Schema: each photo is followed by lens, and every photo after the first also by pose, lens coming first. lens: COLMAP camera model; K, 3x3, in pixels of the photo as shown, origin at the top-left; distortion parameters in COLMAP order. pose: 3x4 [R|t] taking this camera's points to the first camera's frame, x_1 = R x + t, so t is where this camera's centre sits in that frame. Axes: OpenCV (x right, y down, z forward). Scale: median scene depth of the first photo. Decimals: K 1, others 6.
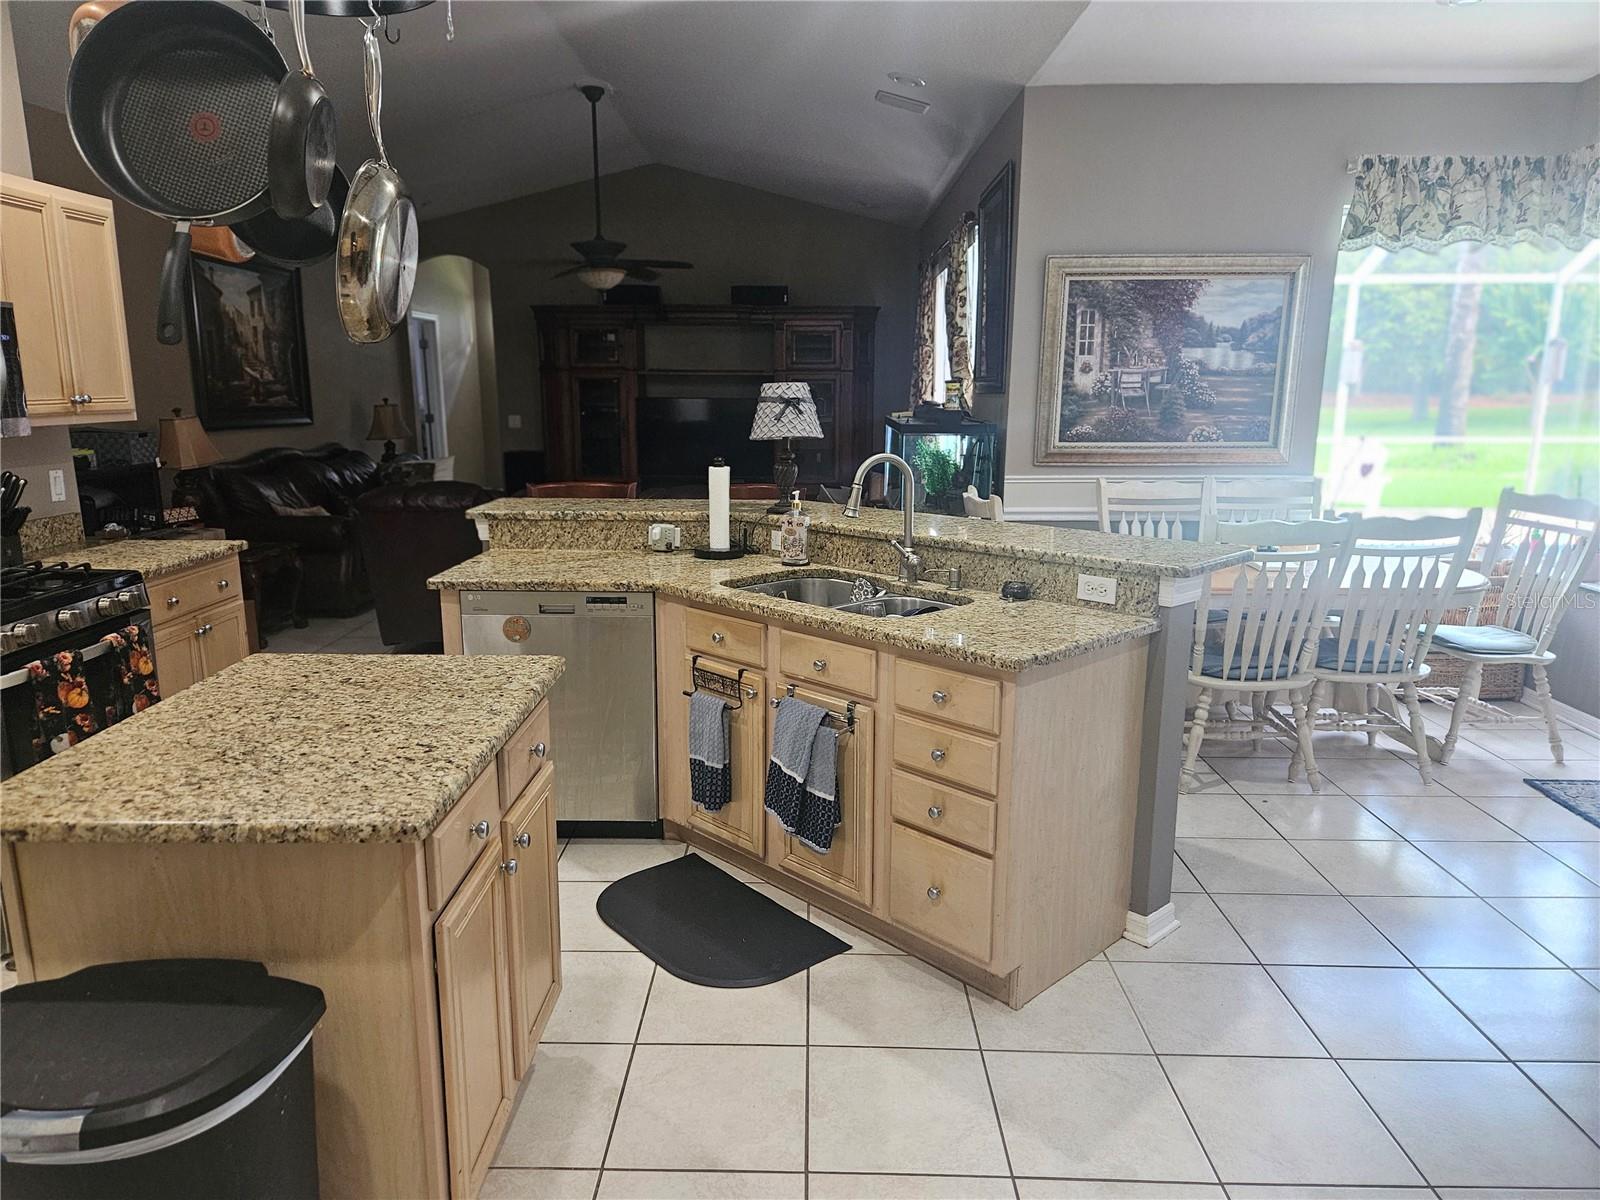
lens RADIAL K [[1075.6, 0, 798.4], [0, 1075.6, 602.3], [0, 0, 1]] dist [0.031058, -0.001416]
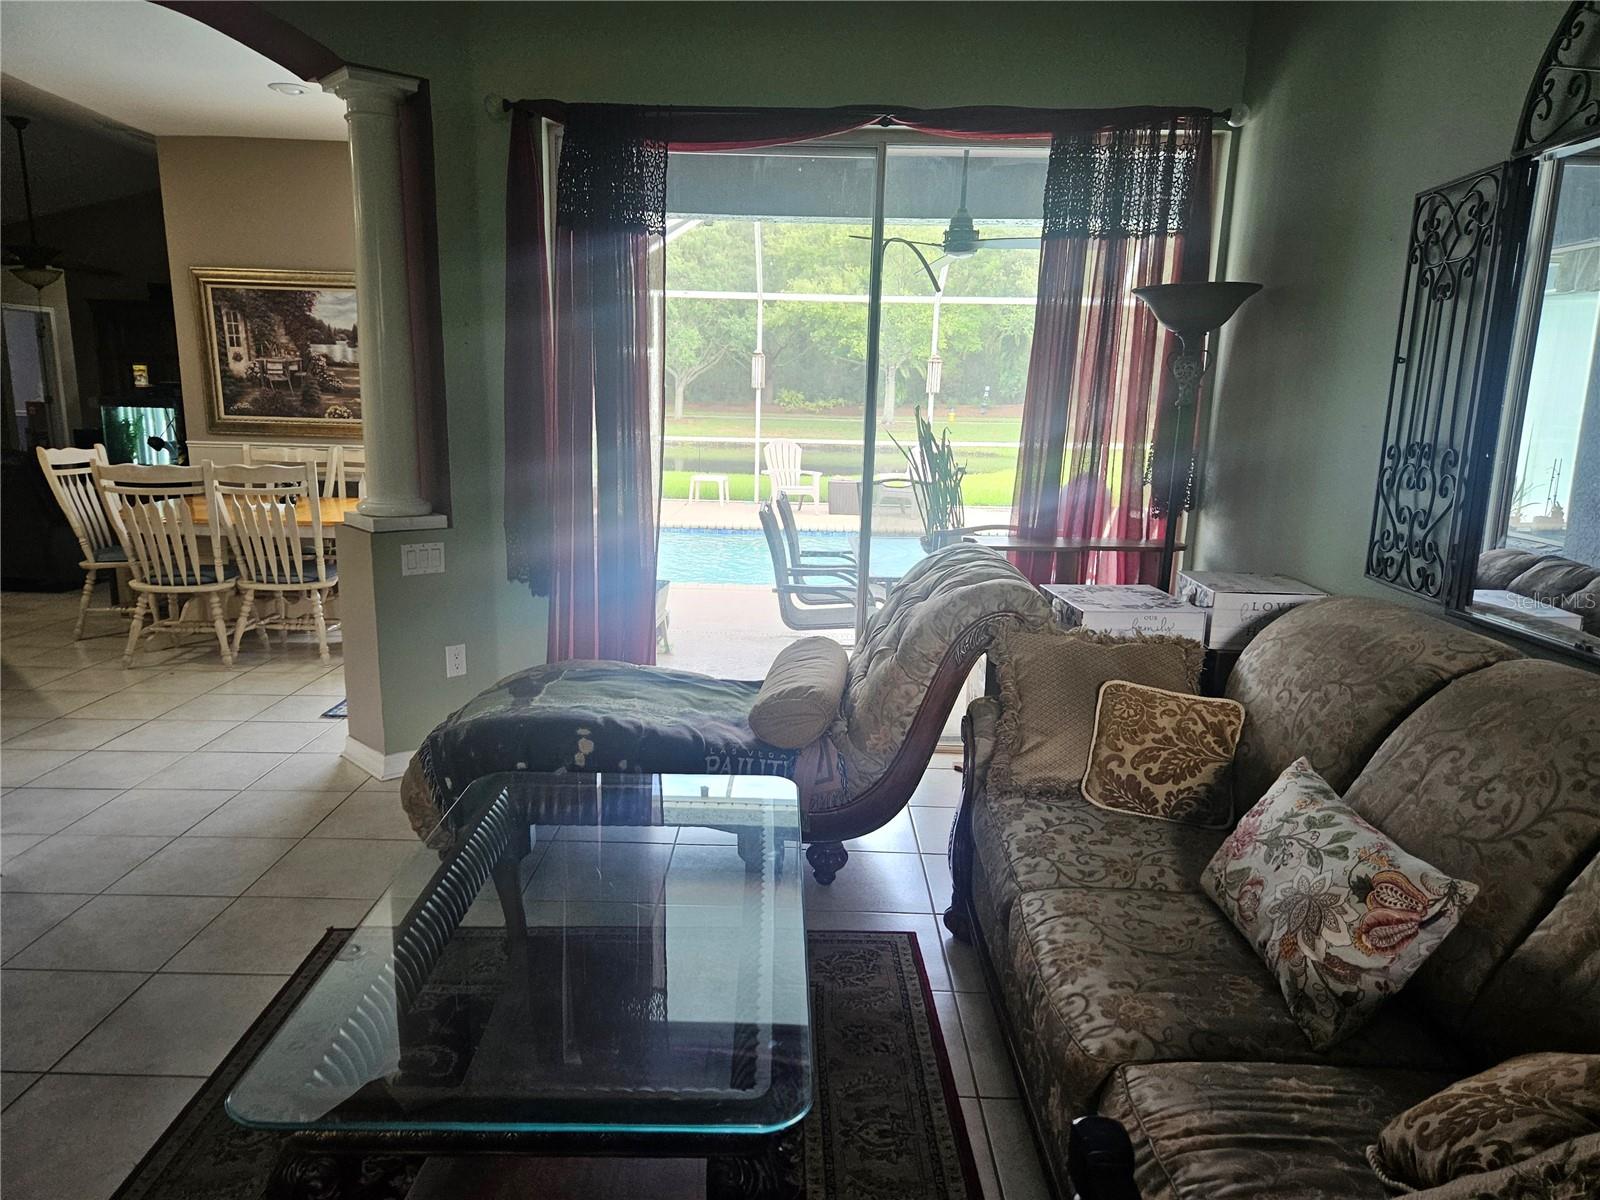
lens RADIAL K [[1075.6, 0, 804.0], [0, 1075.6, 596.8], [0, 0, 1]] dist [0.031058, -0.001416]
pose [[0.999548, 0.028059, -0.010765, 0.956004], [-0.028227, 0.999477, -0.015773, 0.066600], [0.010317, 0.016069, 0.999818, -0.267651]]
